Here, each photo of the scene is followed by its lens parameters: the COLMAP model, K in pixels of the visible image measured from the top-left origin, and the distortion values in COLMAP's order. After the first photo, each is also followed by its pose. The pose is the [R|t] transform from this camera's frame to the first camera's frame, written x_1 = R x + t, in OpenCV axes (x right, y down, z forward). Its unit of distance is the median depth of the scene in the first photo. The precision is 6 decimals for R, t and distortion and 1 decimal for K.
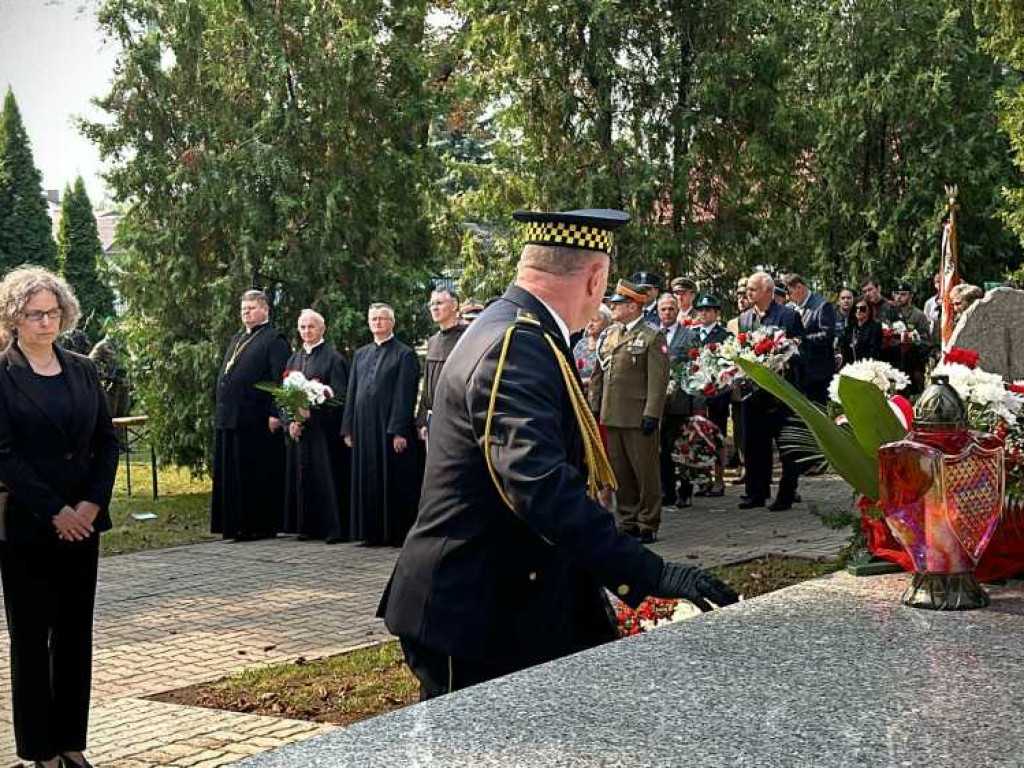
lens RADIAL K [[1747.3, 0, 470.4], [0, 1747.3, 405.3], [0, 0, 1]] dist [0.123277, 0.000000]
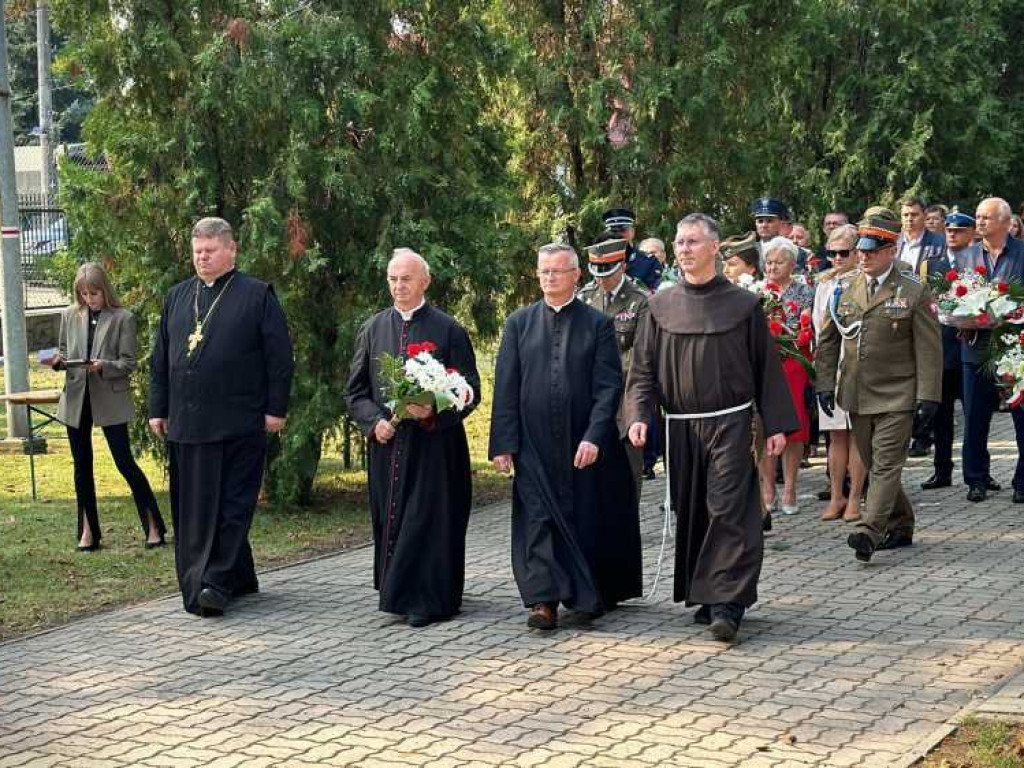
lens RADIAL K [[2017.0, 0, 524.7], [0, 2017.0, 371.9], [0, 0, 1]] dist [0.216055, 0.000000]
pose [[0.970509, -0.010523, 0.240837, -0.232173], [0.009583, 0.999941, 0.005075, -0.004499], [-0.240876, -0.002617, 0.970552, 0.155438]]
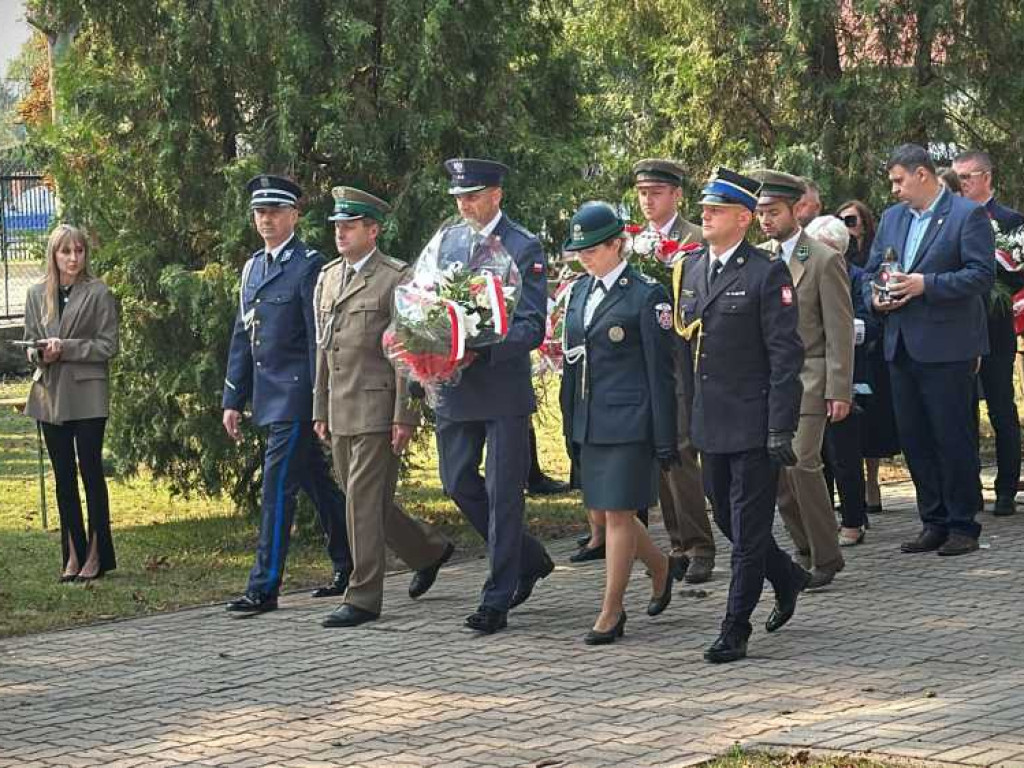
lens RADIAL K [[2946.4, 0, 504.1], [0, 2946.4, 360.1], [0, 0, 1]] dist [0.104083, 0.000000]
pose [[0.999196, -0.009062, 0.039057, -0.090872], [0.009381, 0.999924, -0.007991, 0.004769], [-0.038981, 0.008351, 0.999205, -0.000040]]
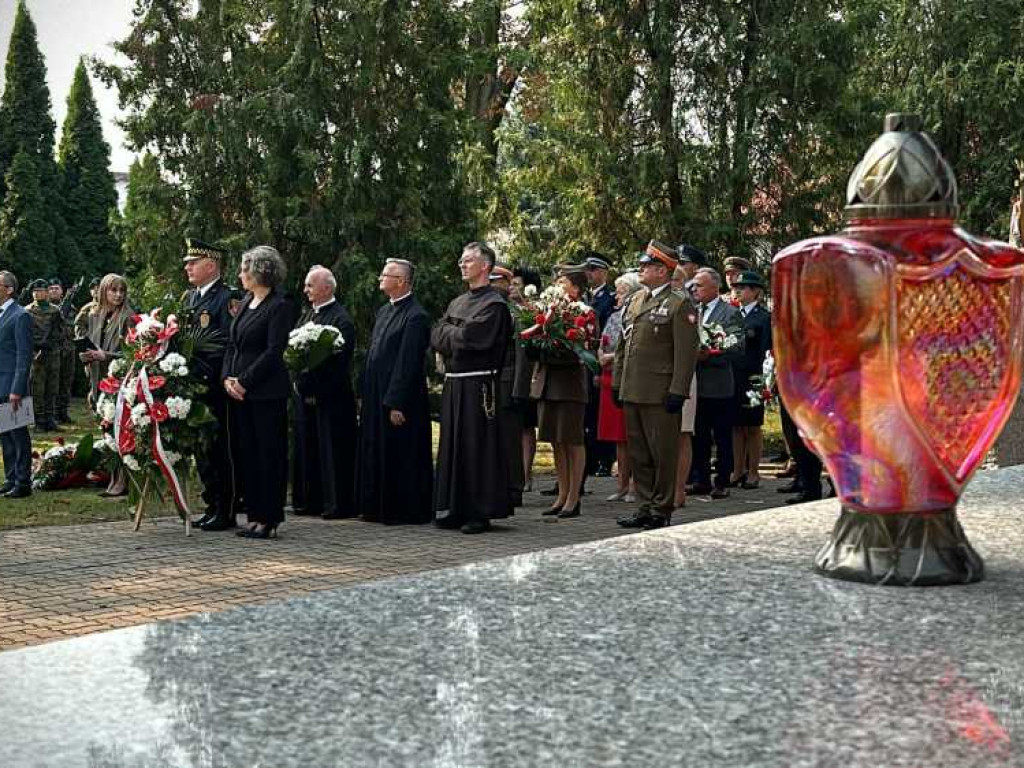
lens RADIAL K [[1680.3, 0, 491.9], [0, 1680.3, 389.9], [0, 0, 1]] dist [0.128685, 0.000000]
pose [[0.998533, 0.037510, -0.039043, 0.032456], [-0.037874, 0.999245, -0.008634, 0.013042], [0.038689, 0.010100, 0.999200, 0.097394]]
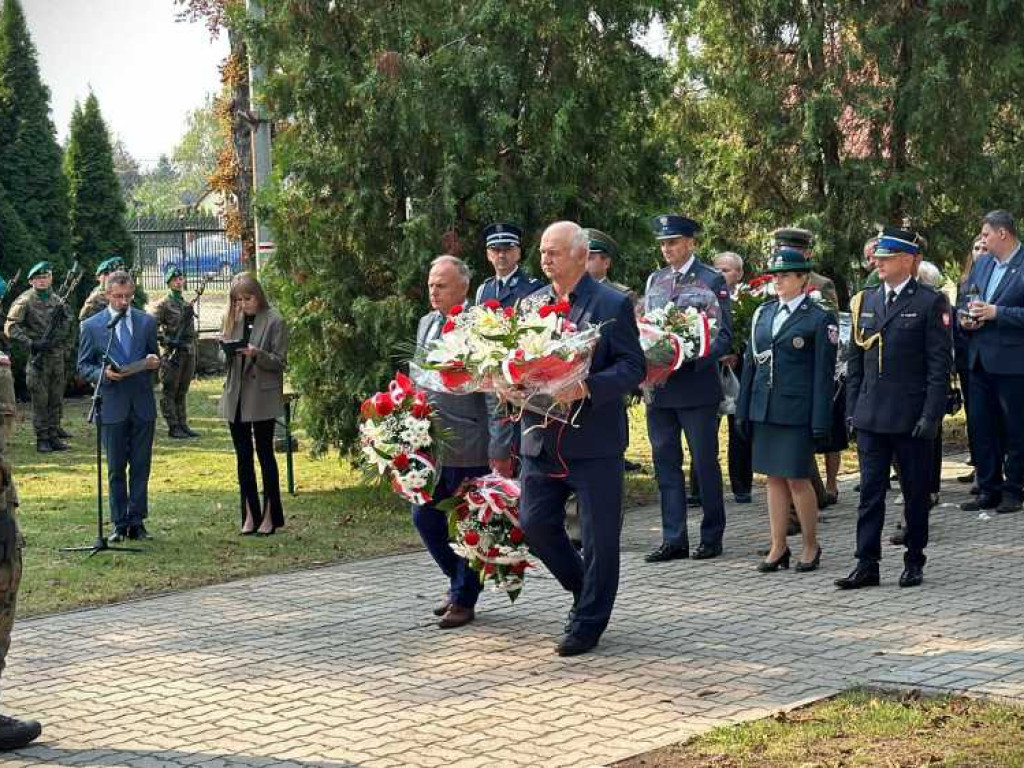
lens RADIAL K [[2104.7, 0, 510.0], [0, 2104.7, 367.0], [0, 0, 1]] dist [0.119405, 0.000000]
pose [[0.999472, 0.006545, 0.031810, -0.126222], [-0.006307, 0.999951, -0.007605, 0.002086], [-0.031859, 0.007400, 0.999465, 0.050746]]
